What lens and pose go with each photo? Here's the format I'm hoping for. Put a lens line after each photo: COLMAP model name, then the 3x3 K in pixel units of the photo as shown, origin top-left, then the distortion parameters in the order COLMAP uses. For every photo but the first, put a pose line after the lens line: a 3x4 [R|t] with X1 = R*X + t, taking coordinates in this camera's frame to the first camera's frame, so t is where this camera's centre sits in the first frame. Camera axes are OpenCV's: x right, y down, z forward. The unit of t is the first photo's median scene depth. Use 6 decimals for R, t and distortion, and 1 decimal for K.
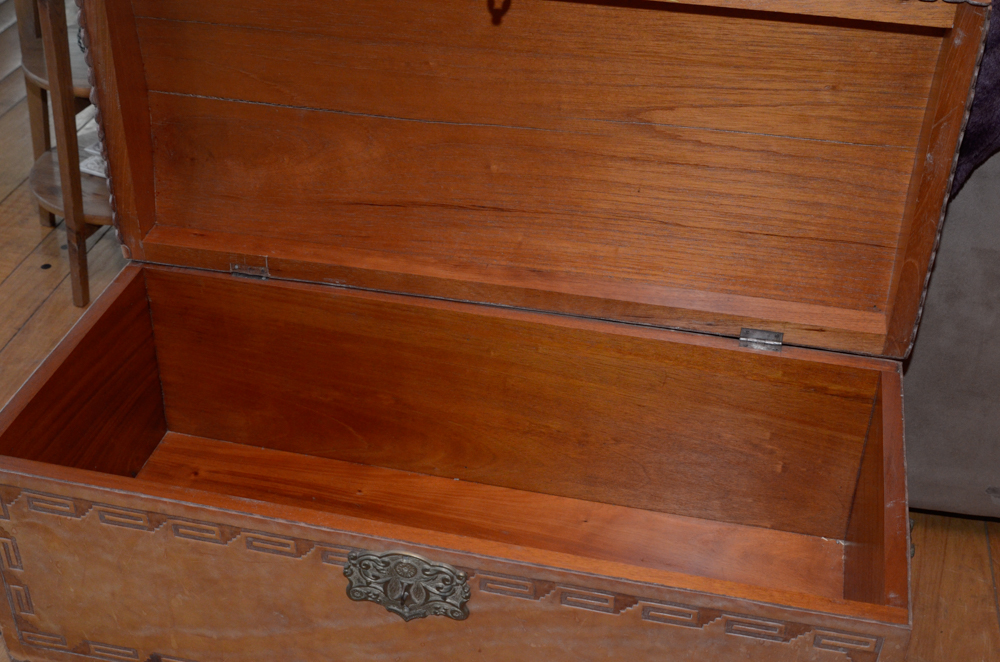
lens RADIAL K [[1437.5, 0, 500.0], [0, 1437.5, 331.0], [0, 0, 1]] dist [-0.051754, 0.044421]
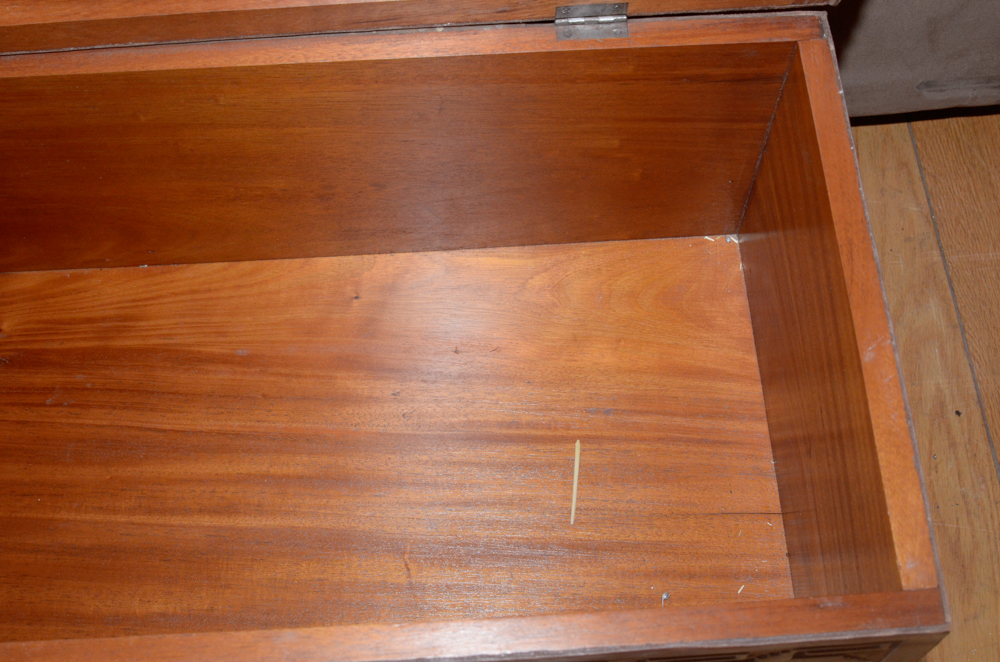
lens RADIAL K [[1437.5, 0, 500.0], [0, 1437.5, 331.0], [0, 0, 1]] dist [-0.051754, 0.044421]
pose [[0.962529, -0.249737, 0.105682, 0.050936], [0.160765, 0.839356, 0.519265, -0.188585], [-0.218385, -0.482818, 0.848054, 0.436359]]
